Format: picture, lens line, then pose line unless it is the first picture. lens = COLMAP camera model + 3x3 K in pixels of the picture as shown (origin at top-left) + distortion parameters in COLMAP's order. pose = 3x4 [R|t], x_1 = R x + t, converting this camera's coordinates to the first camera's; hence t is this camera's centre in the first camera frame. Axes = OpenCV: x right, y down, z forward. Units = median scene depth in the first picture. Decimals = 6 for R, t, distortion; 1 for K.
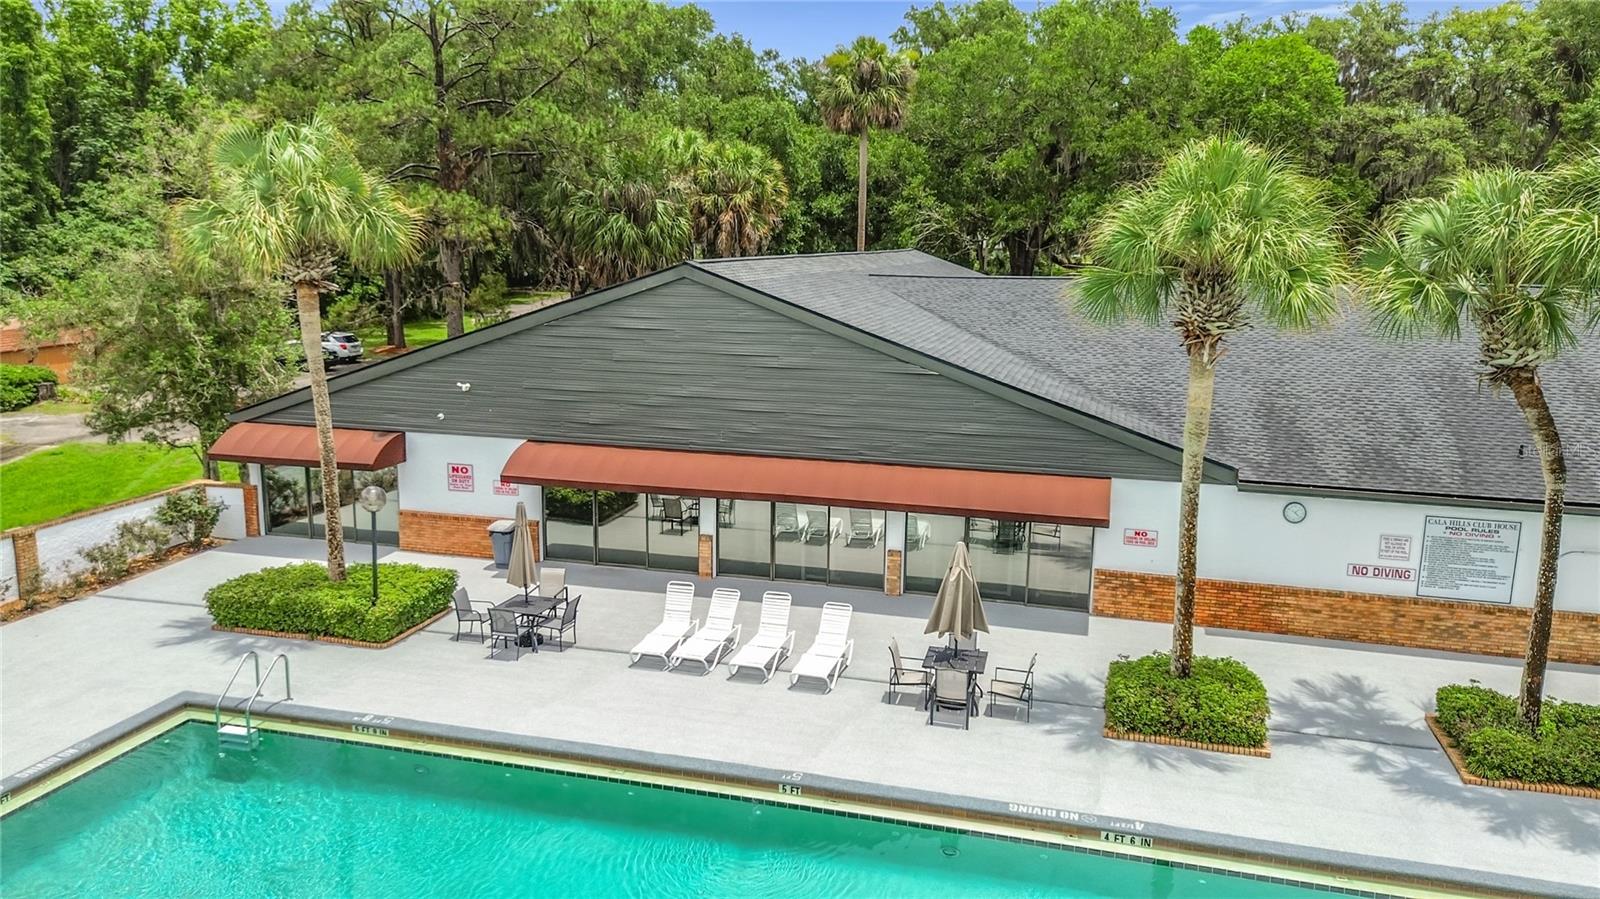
lens RADIAL K [[1151.2, 0, 801.1], [0, 1151.2, 436.2], [0, 0, 1]] dist [0.044032, -0.046733]
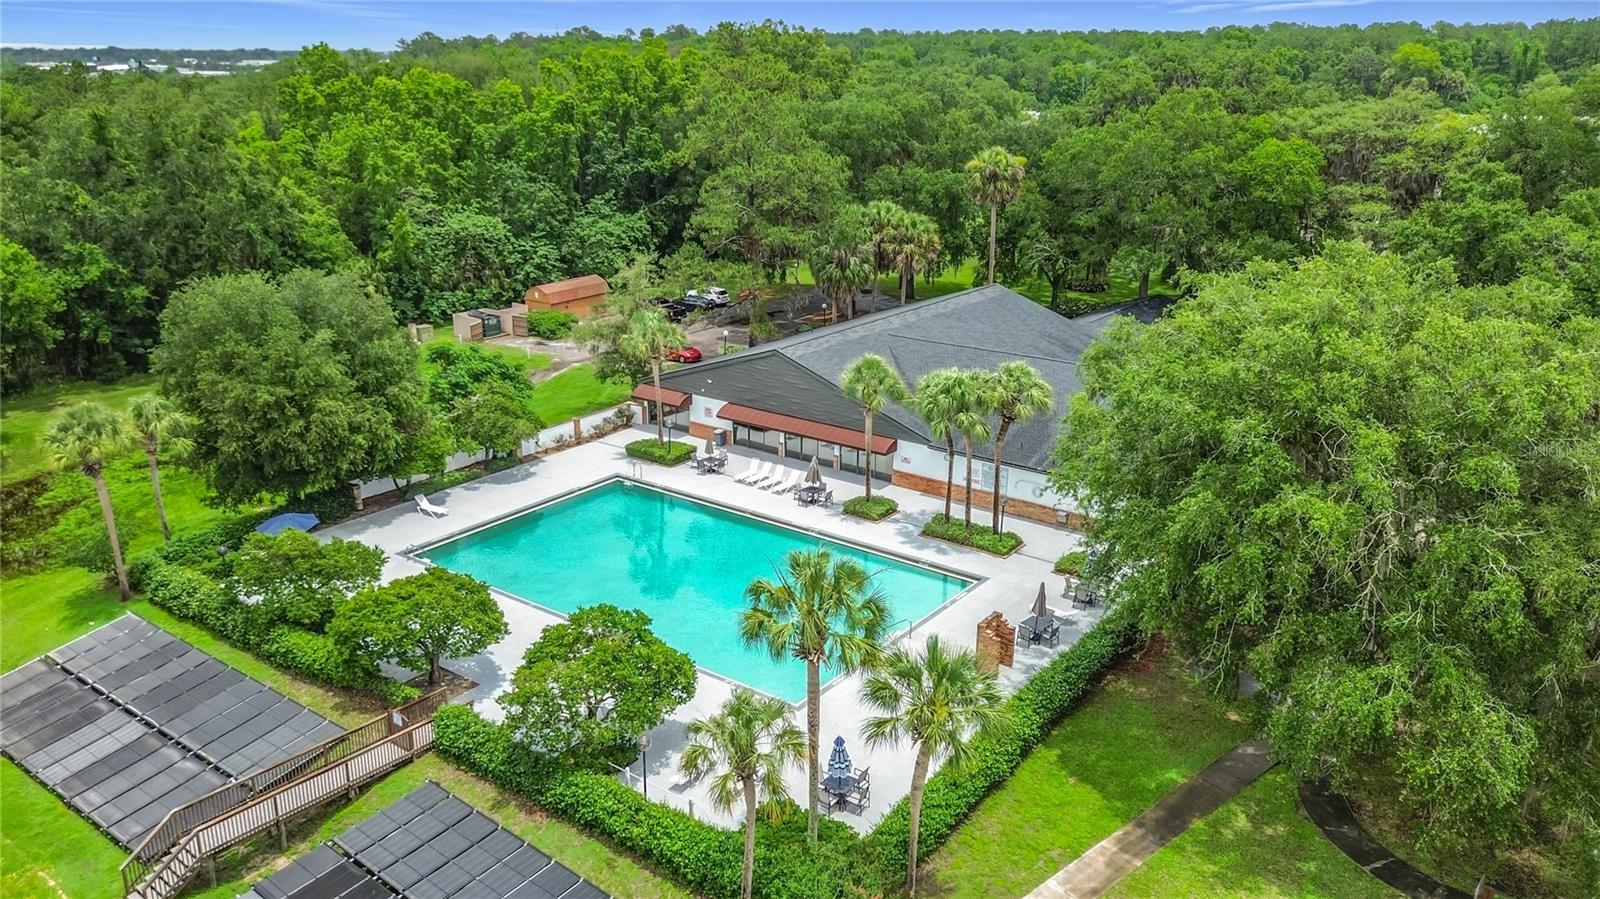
lens RADIAL K [[1151.2, 0, 811.4], [0, 1151.2, 458.1], [0, 0, 1]] dist [0.044032, -0.046733]
pose [[0.935289, 0.109943, -0.336374, 1.104493], [-0.060631, 0.986245, 0.153765, -0.370028], [0.348653, -0.123420, 0.929090, -1.892297]]
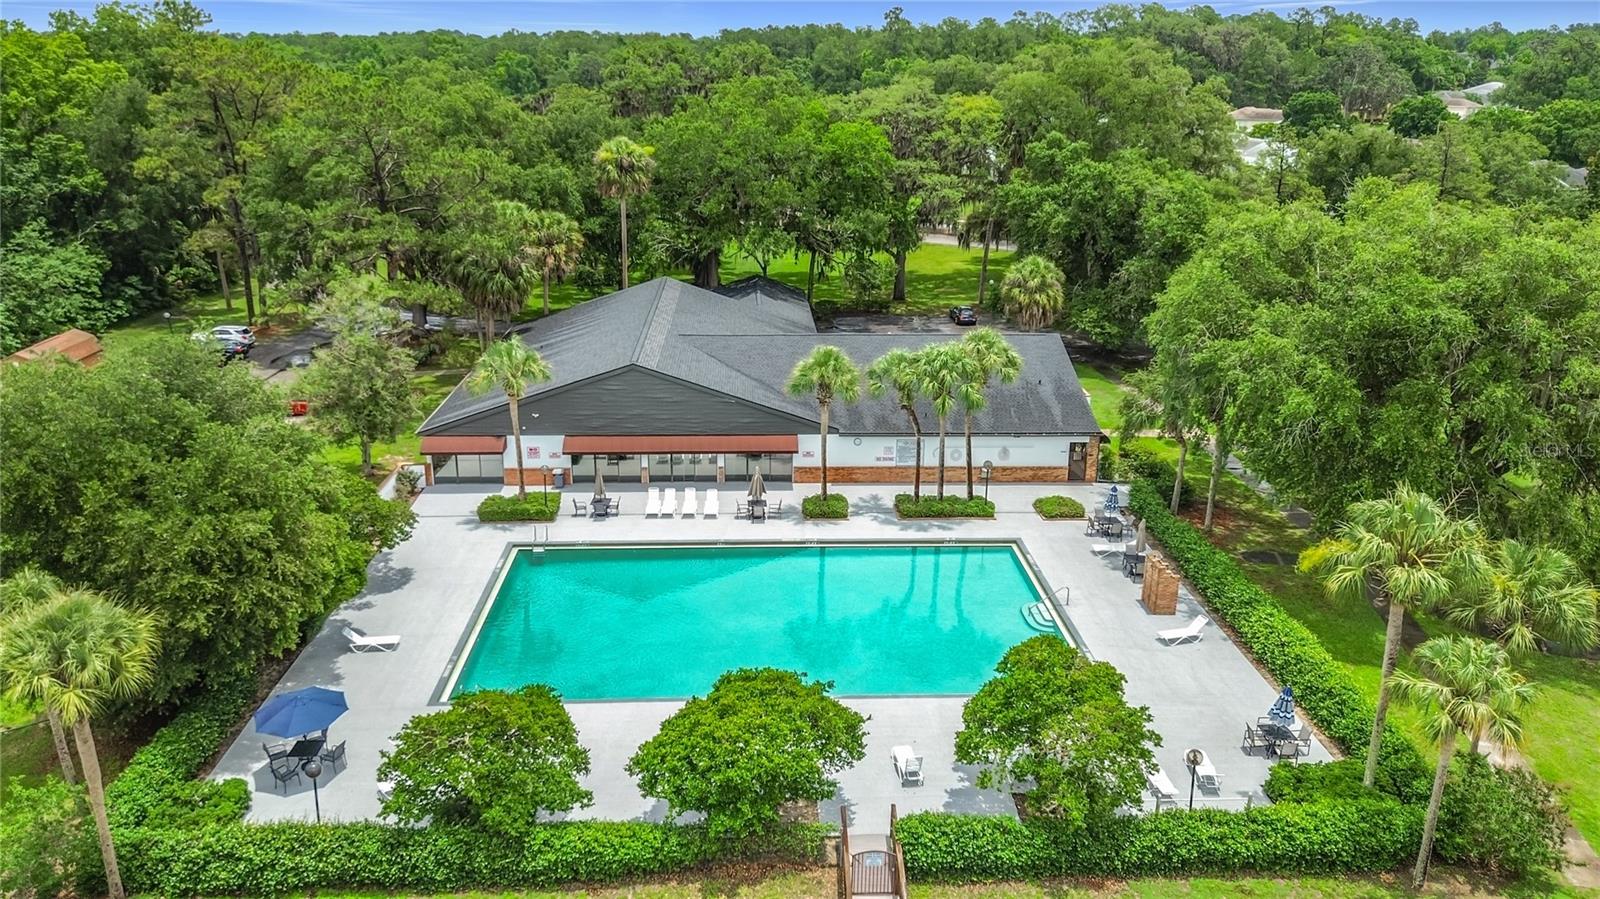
lens RADIAL K [[1151.2, 0, 785.6], [0, 1151.2, 446.2], [0, 0, 1]] dist [0.044032, -0.046733]
pose [[0.956091, -0.097908, 0.276232, -0.558561], [0.060276, 0.988088, 0.141594, -0.348173], [-0.286805, -0.118726, 0.950604, -1.731771]]
